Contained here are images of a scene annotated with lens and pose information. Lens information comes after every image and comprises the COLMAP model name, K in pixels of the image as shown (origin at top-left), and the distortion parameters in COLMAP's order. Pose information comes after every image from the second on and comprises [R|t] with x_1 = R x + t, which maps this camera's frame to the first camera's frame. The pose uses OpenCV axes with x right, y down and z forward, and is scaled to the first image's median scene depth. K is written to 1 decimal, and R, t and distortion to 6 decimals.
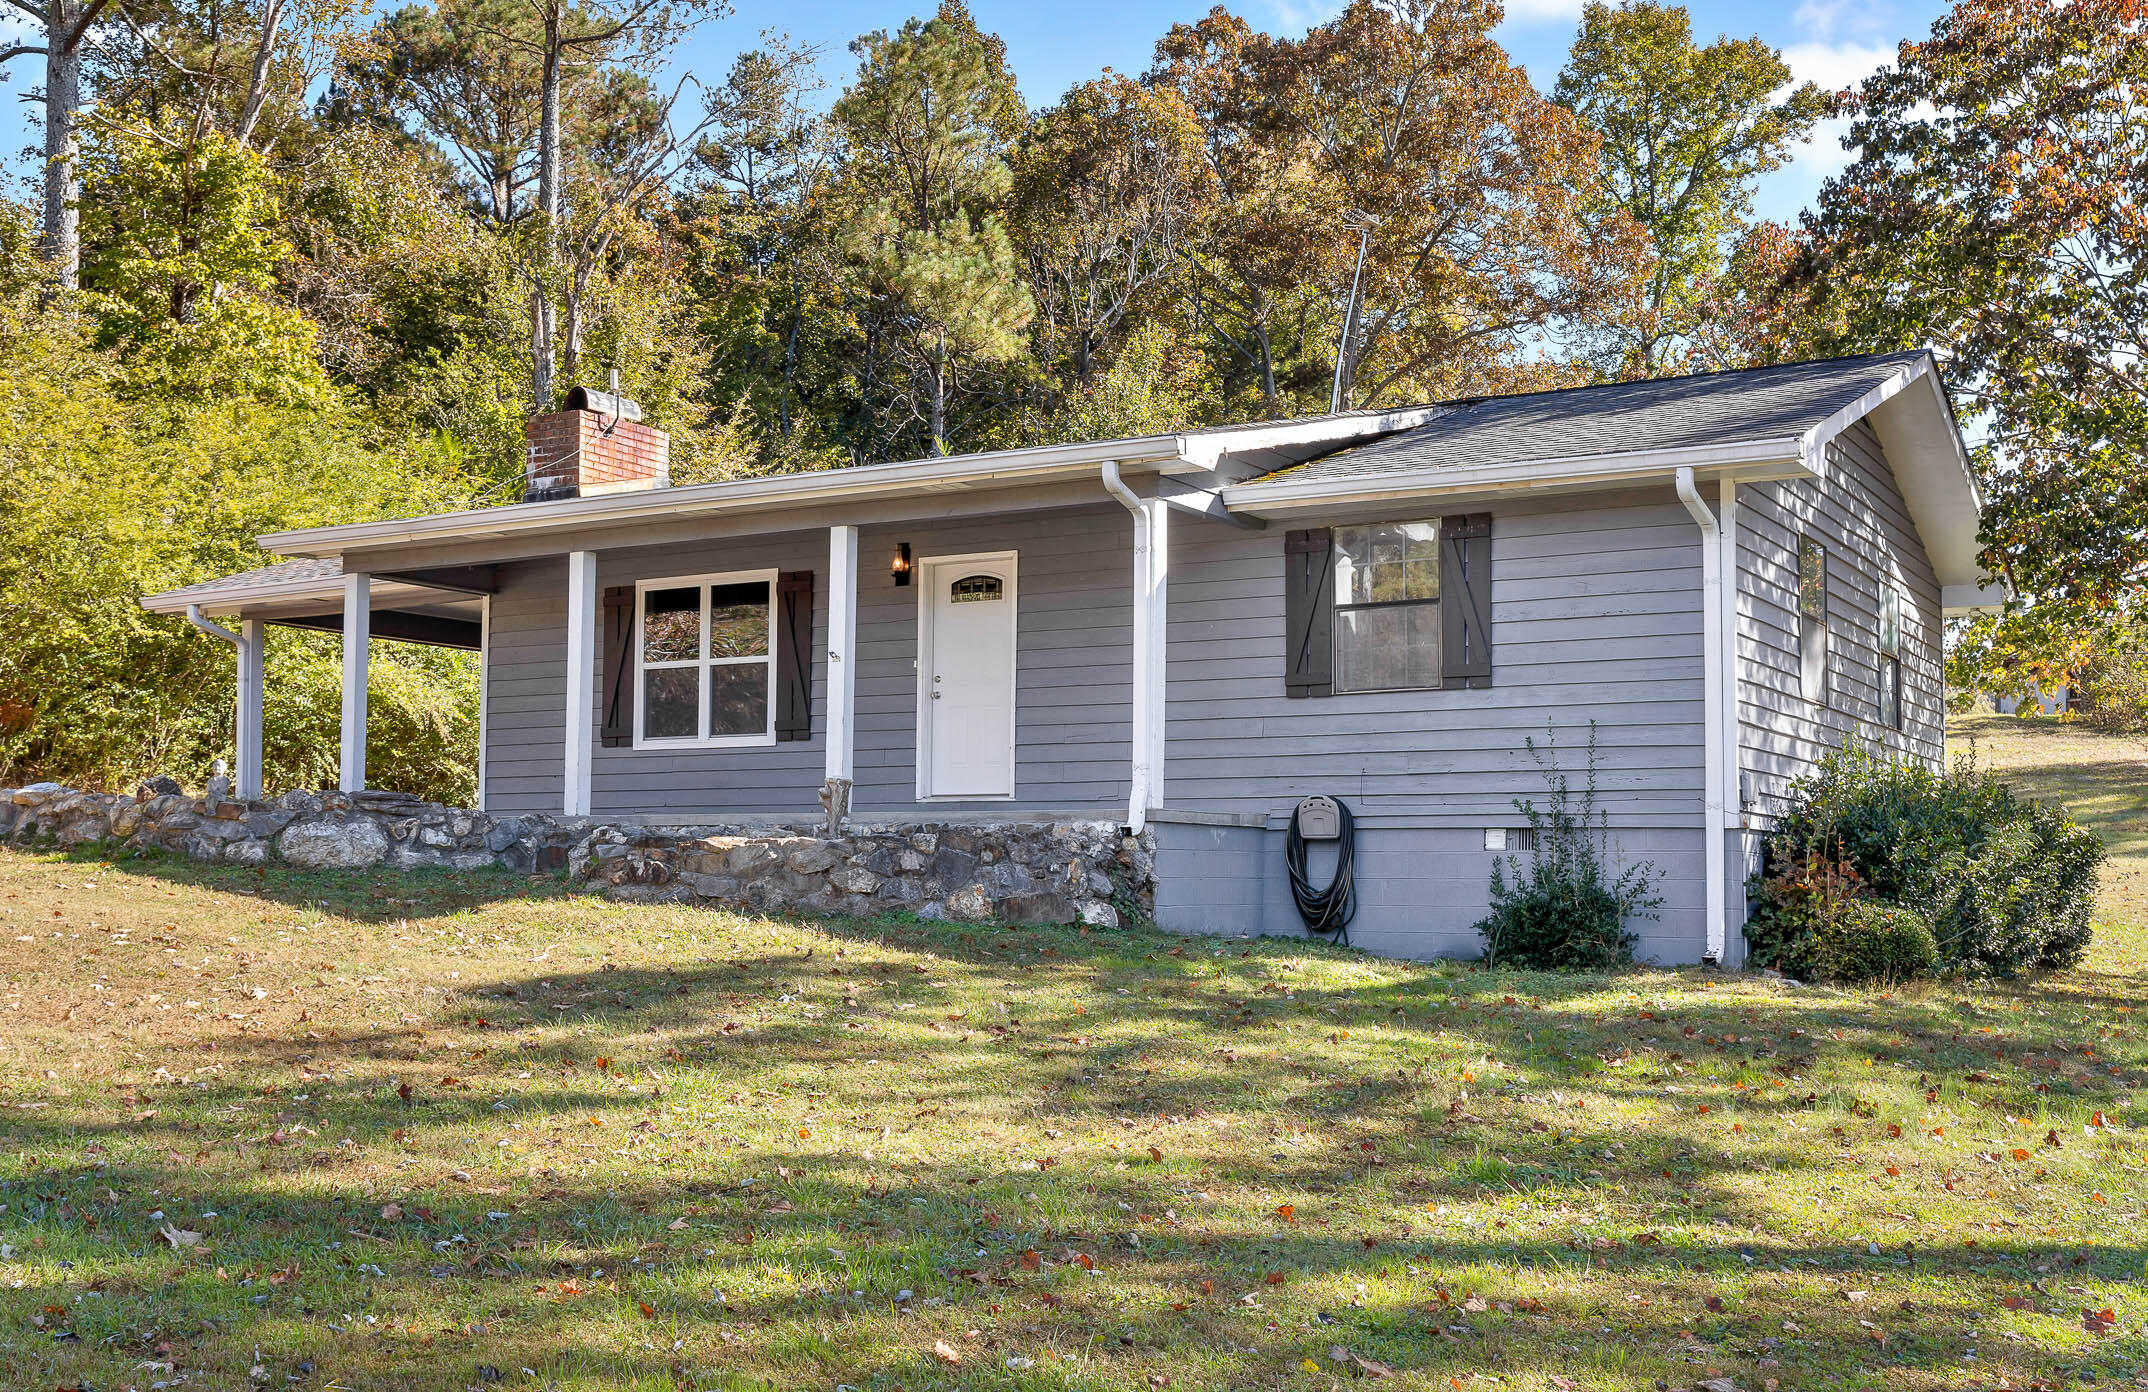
lens RADIAL K [[2226.1, 0, 1074.0], [0, 2226.1, 696.0], [0, 0, 1]] dist [0.034947, 0.017069]
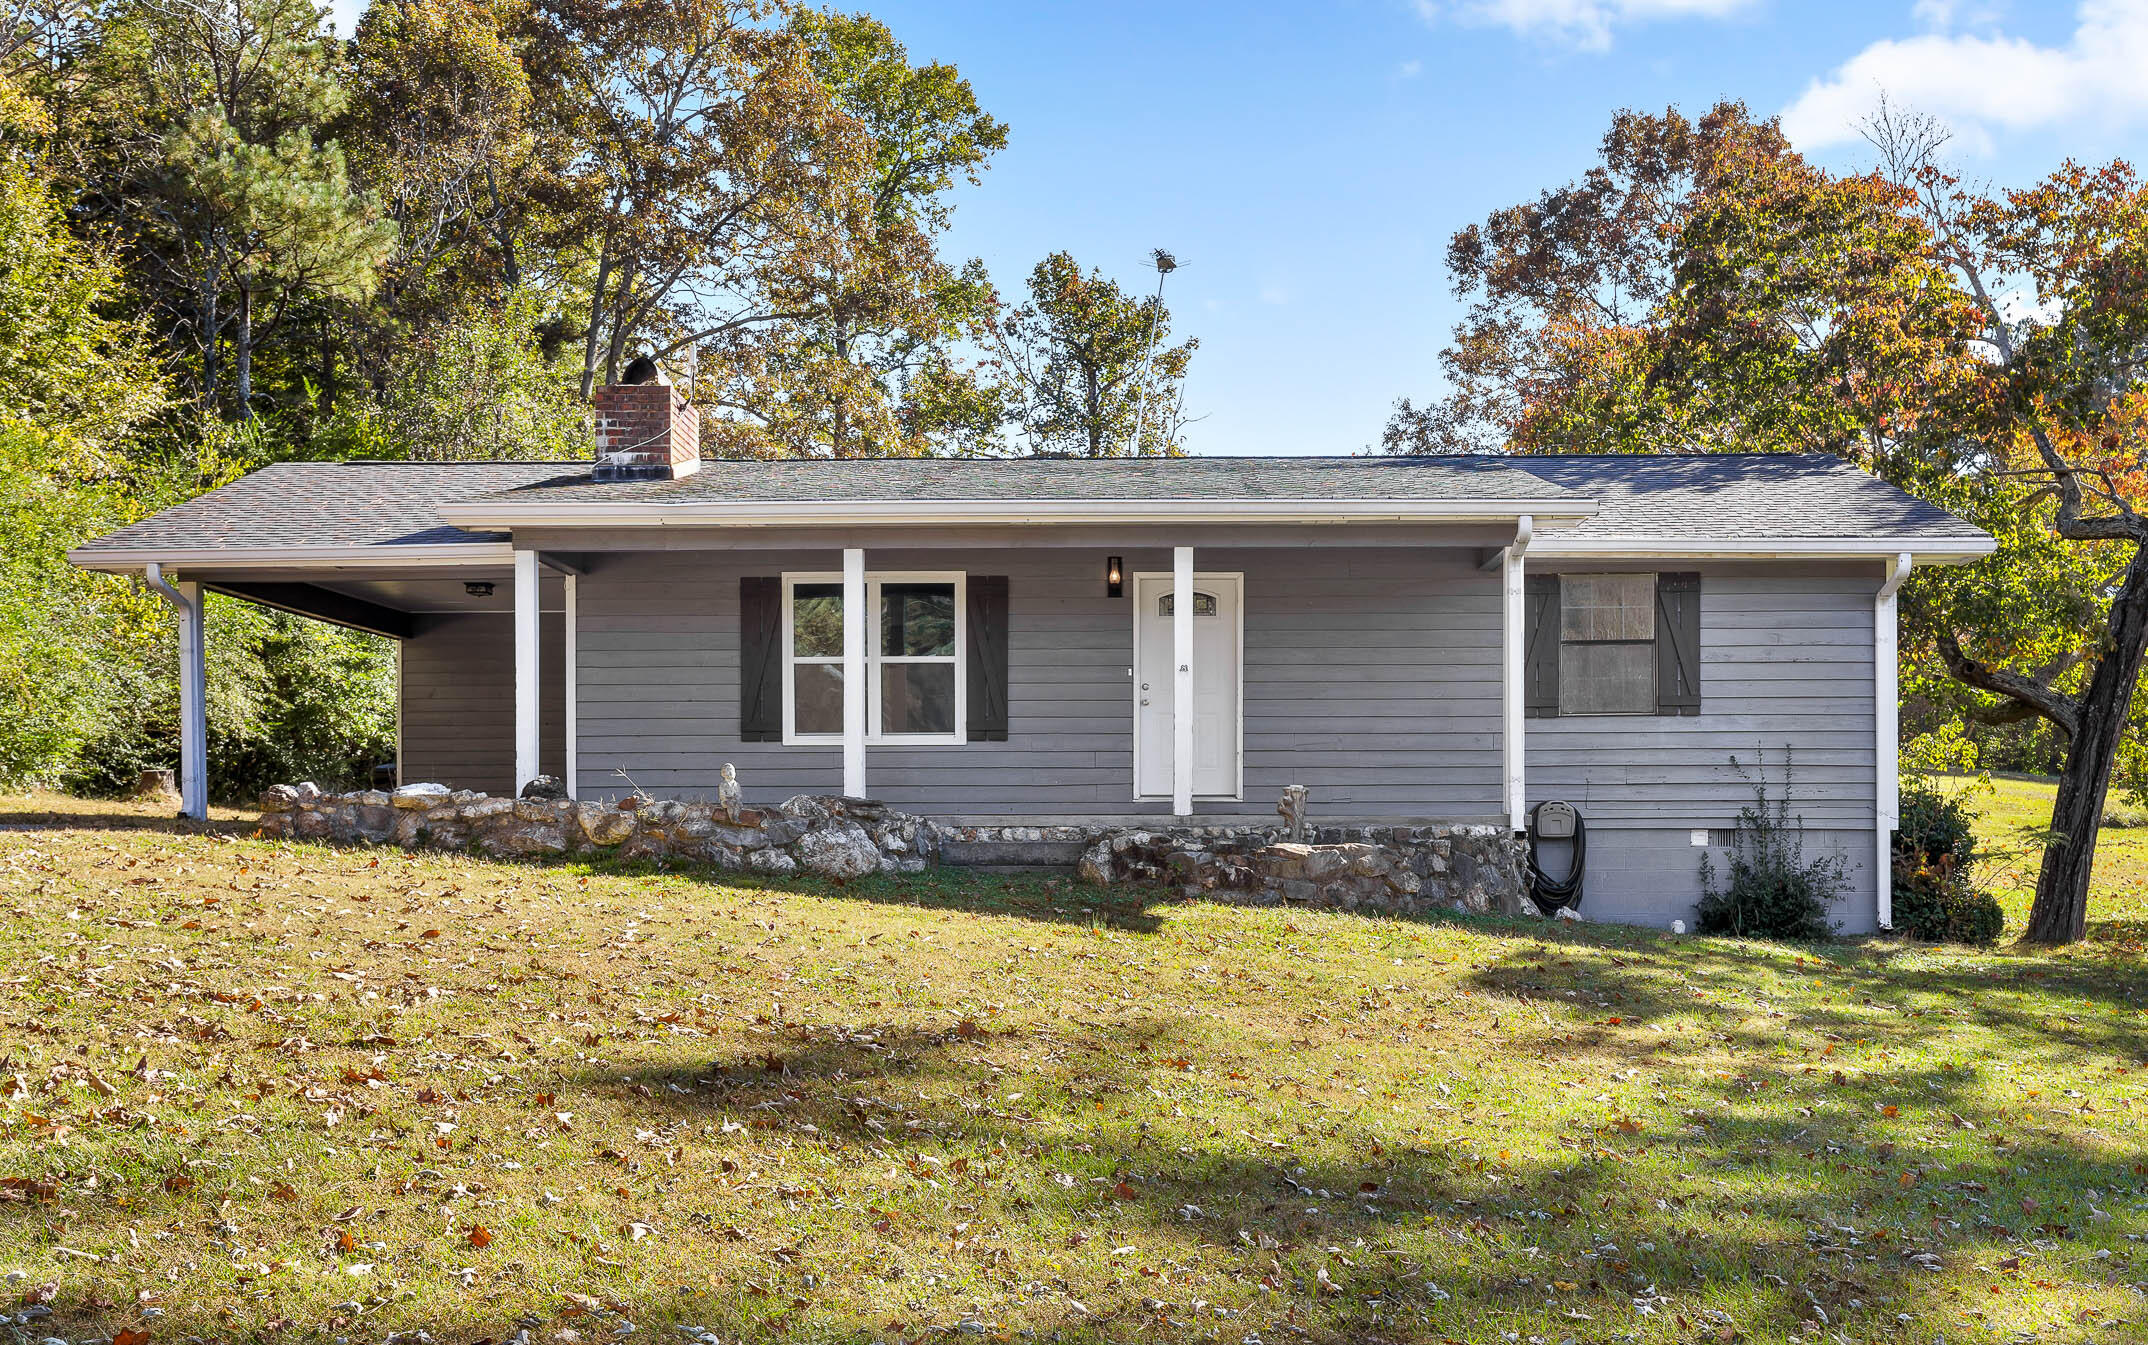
lens RADIAL K [[2281.5, 0, 1074.0], [0, 2281.5, 672.5], [0, 0, 1]] dist [-0.005015, -0.009977]
pose [[0.859586, 0.029664, 0.510129, -0.876675], [-0.034408, 0.999408, -0.000136, -0.017635], [-0.509831, -0.017436, 0.860098, 0.107264]]
